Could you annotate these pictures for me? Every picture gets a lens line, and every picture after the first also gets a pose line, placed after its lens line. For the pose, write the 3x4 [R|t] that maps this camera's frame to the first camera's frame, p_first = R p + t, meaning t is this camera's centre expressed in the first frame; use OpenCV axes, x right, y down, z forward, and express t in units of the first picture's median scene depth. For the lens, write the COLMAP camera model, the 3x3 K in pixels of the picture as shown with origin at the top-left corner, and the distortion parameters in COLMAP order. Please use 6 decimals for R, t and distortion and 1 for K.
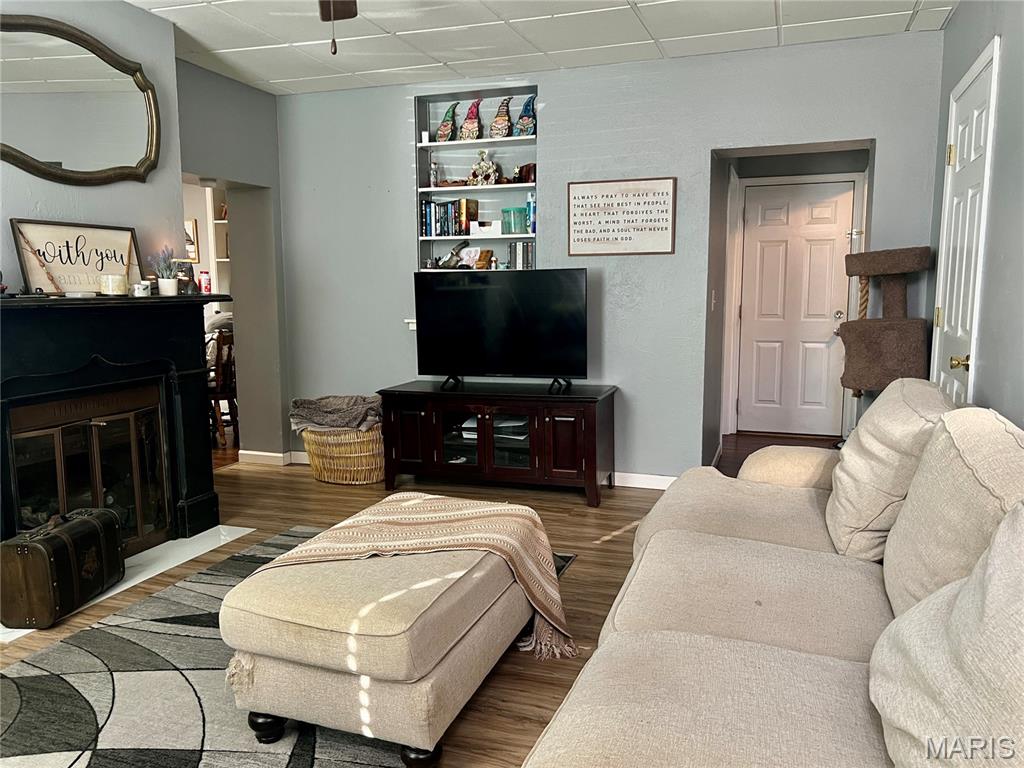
lens RADIAL K [[774.1, 0, 513.7], [0, 774.1, 384.9], [0, 0, 1]] dist [0.030831, -0.045275]
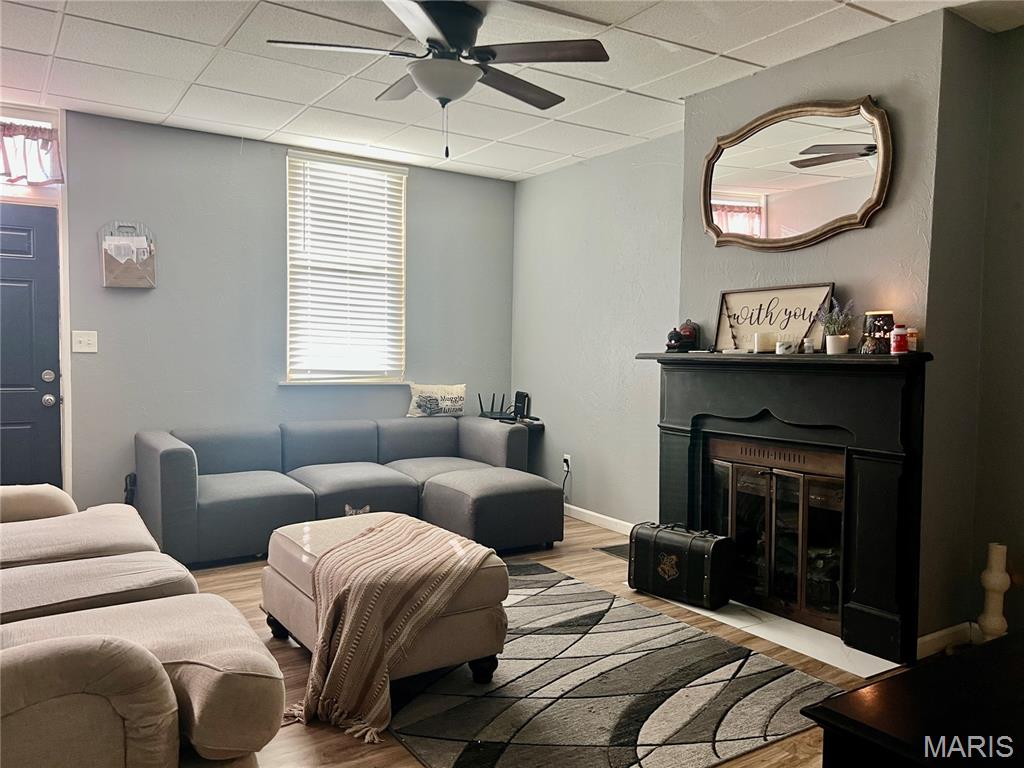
lens RADIAL K [[774.1, 0, 513.7], [0, 774.1, 384.9], [0, 0, 1]] dist [0.030831, -0.045275]
pose [[-0.602497, 0.034770, -0.797364, 0.522192], [-0.109364, 0.986030, 0.125633, -0.166440], [0.790593, 0.162897, -0.590277, 1.355547]]
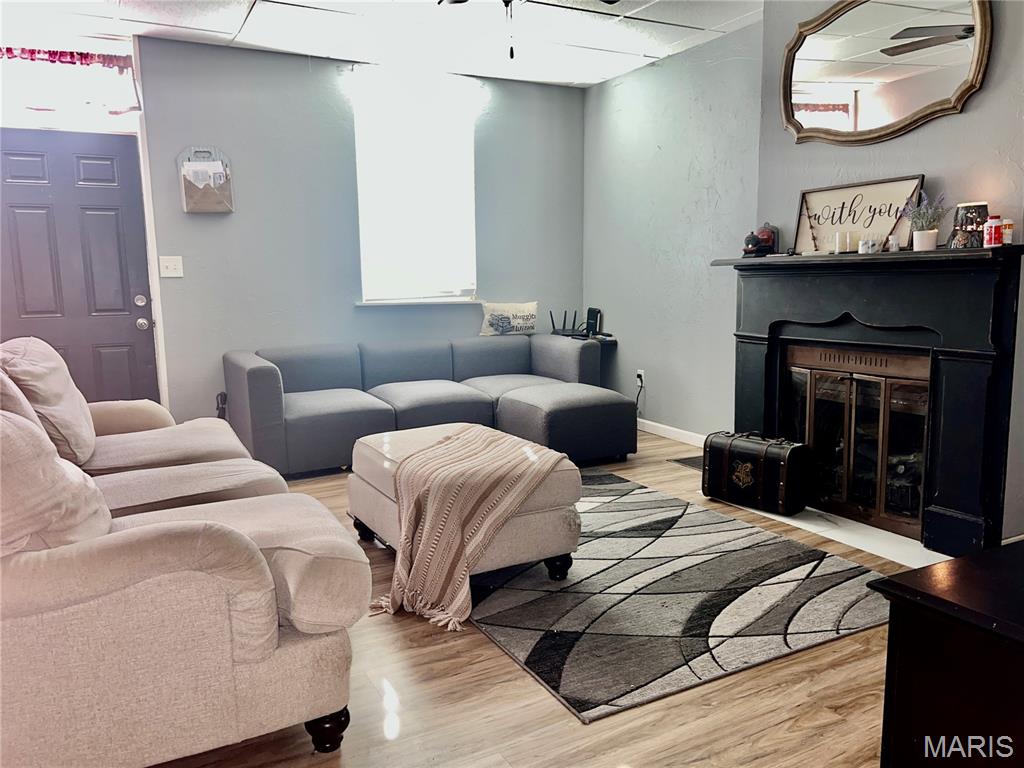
lens RADIAL K [[774.1, 0, 513.7], [0, 774.1, 384.9], [0, 0, 1]] dist [0.030831, -0.045275]
pose [[-0.673342, 0.123267, -0.728983, 0.526320], [-0.073368, 0.969995, 0.231789, -0.150929], [0.735682, 0.209558, -0.644095, 1.364810]]
